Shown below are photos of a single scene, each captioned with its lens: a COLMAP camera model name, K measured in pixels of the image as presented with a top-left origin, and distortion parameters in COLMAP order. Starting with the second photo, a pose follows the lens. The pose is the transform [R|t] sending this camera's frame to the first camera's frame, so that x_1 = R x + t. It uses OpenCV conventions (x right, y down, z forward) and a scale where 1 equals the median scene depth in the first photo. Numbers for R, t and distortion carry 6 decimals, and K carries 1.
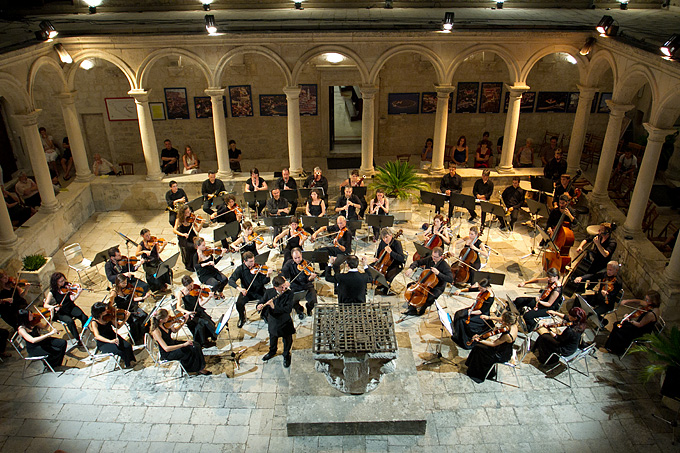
lens RADIAL K [[536.5, 0, 340.0], [0, 536.5, 226.5], [0, 0, 1]] dist [-0.081823, 0.056508]
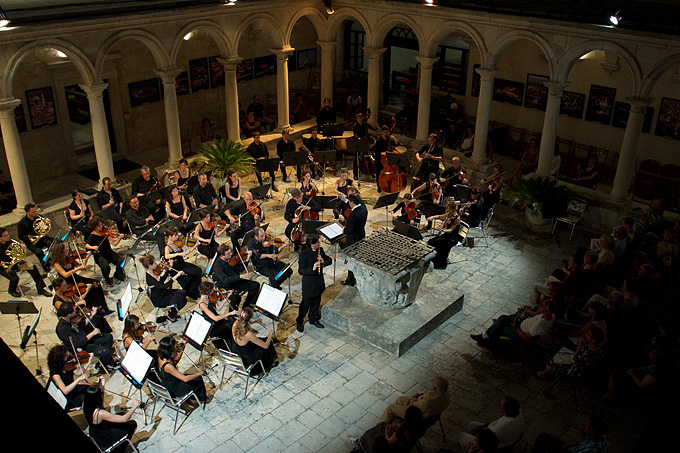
lens RADIAL K [[632.6, 0, 340.0], [0, 632.6, 226.5], [0, 0, 1]] dist [-0.071517, 0.020210]
pose [[0.667481, -0.307290, 0.678264, -0.597577], [0.328513, 0.938964, 0.102111, -0.020436], [-0.668243, 0.154662, 0.727689, 0.051551]]
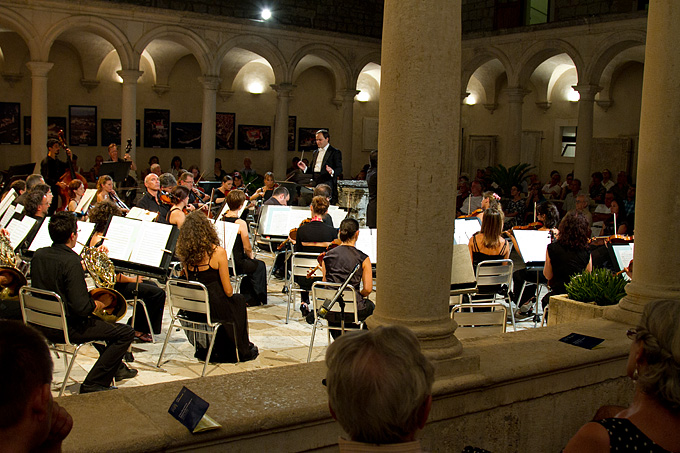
lens RADIAL K [[744.6, 0, 340.0], [0, 744.6, 226.5], [0, 0, 1]] dist [-0.129849, 0.122232]
pose [[-0.562687, -0.099746, 0.820630, -0.729263], [0.349786, 0.870723, 0.345675, -0.160765], [-0.749022, 0.481551, -0.455055, 1.089183]]
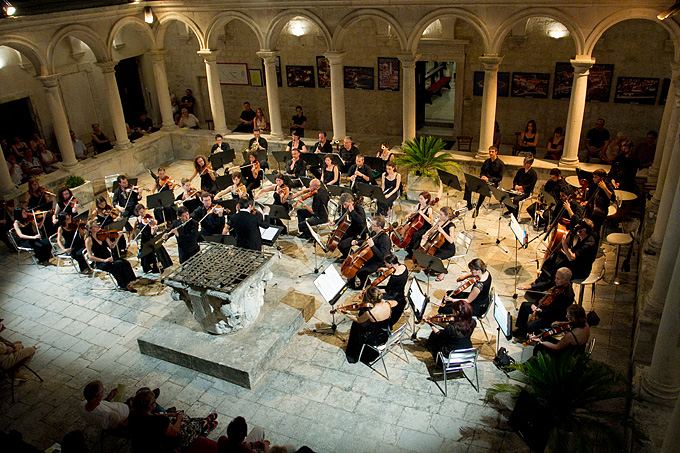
lens RADIAL K [[553.5, 0, 340.0], [0, 553.5, 226.5], [0, 0, 1]] dist [-0.058561, 0.009375]
pose [[0.899118, 0.157505, -0.408386, 0.404386], [-0.162622, 0.986434, 0.022409, 0.034292], [0.406375, 0.046264, 0.912534, 0.091225]]
